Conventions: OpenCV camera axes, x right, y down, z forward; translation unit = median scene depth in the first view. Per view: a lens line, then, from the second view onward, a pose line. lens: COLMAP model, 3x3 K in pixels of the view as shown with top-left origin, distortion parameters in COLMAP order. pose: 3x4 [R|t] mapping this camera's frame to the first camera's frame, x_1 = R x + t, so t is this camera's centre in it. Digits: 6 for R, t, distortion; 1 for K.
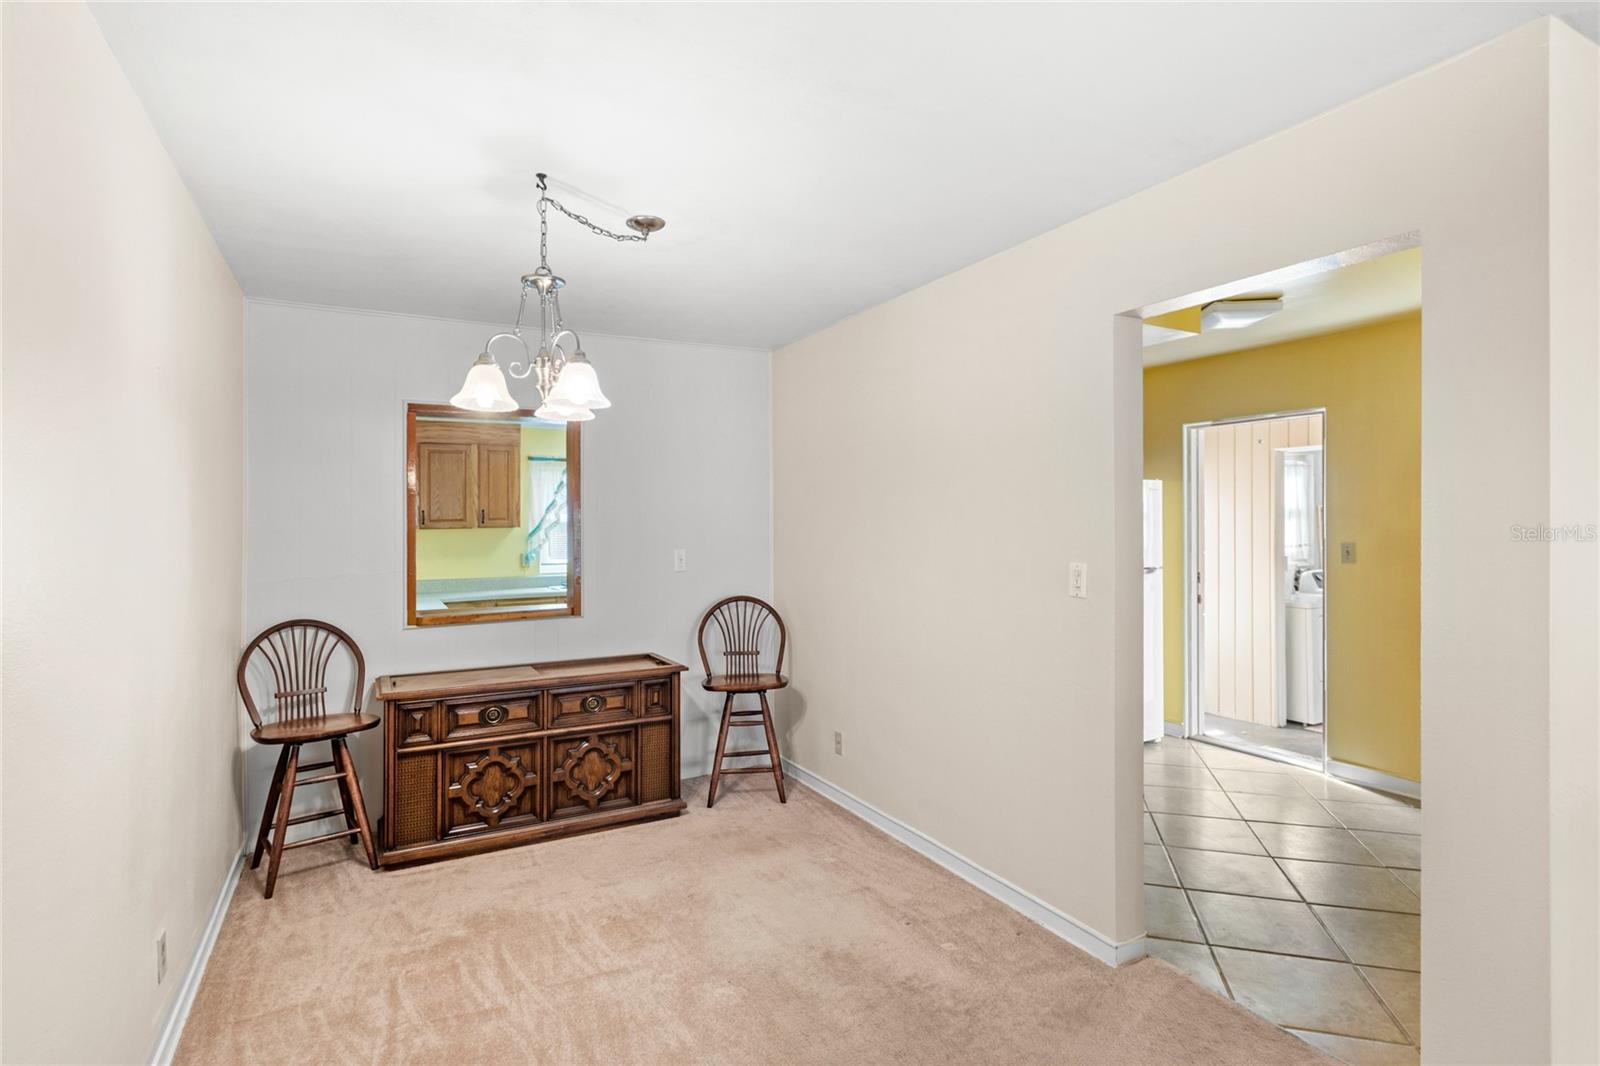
lens RADIAL K [[789.8, 0, 800.6], [0, 789.8, 524.4], [0, 0, 1]] dist [-0.022556, 0.007741]
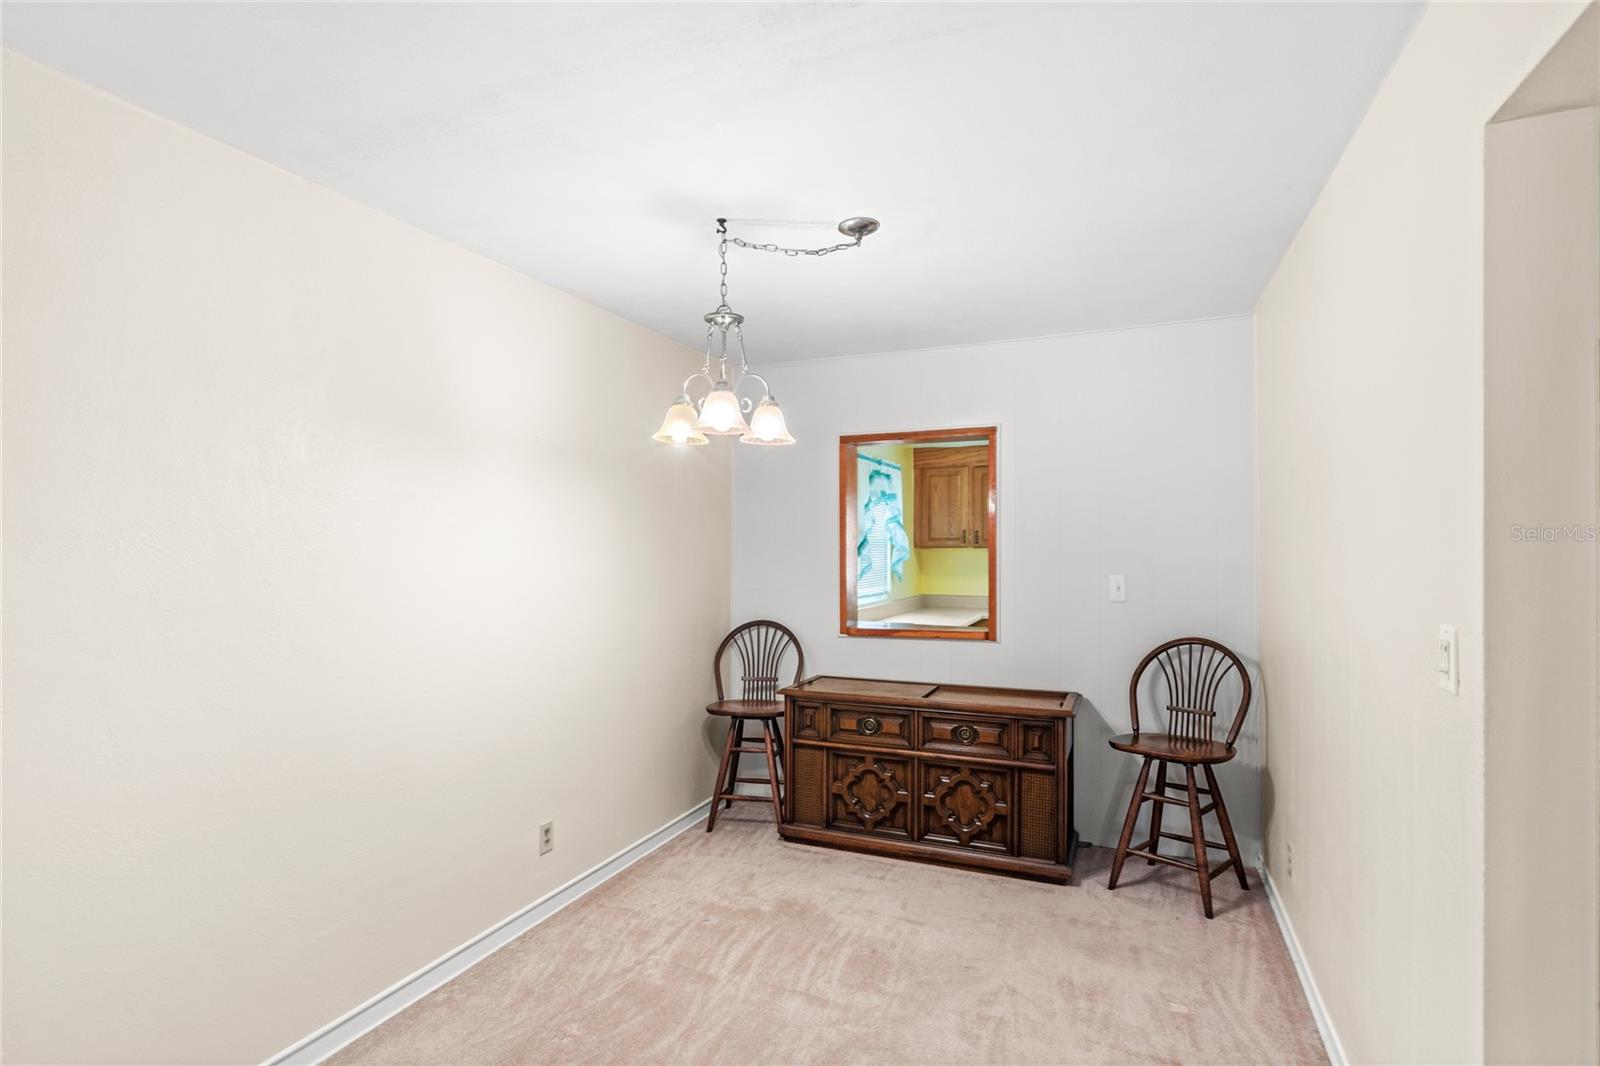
lens RADIAL K [[789.8, 0, 793.4], [0, 789.8, 539.5], [0, 0, 1]] dist [-0.022556, 0.007741]
pose [[0.618207, -0.000064, -0.786015, 0.361884], [-0.006790, 0.999962, -0.005422, 0.000386], [0.785986, 0.008689, 0.618183, 0.254360]]
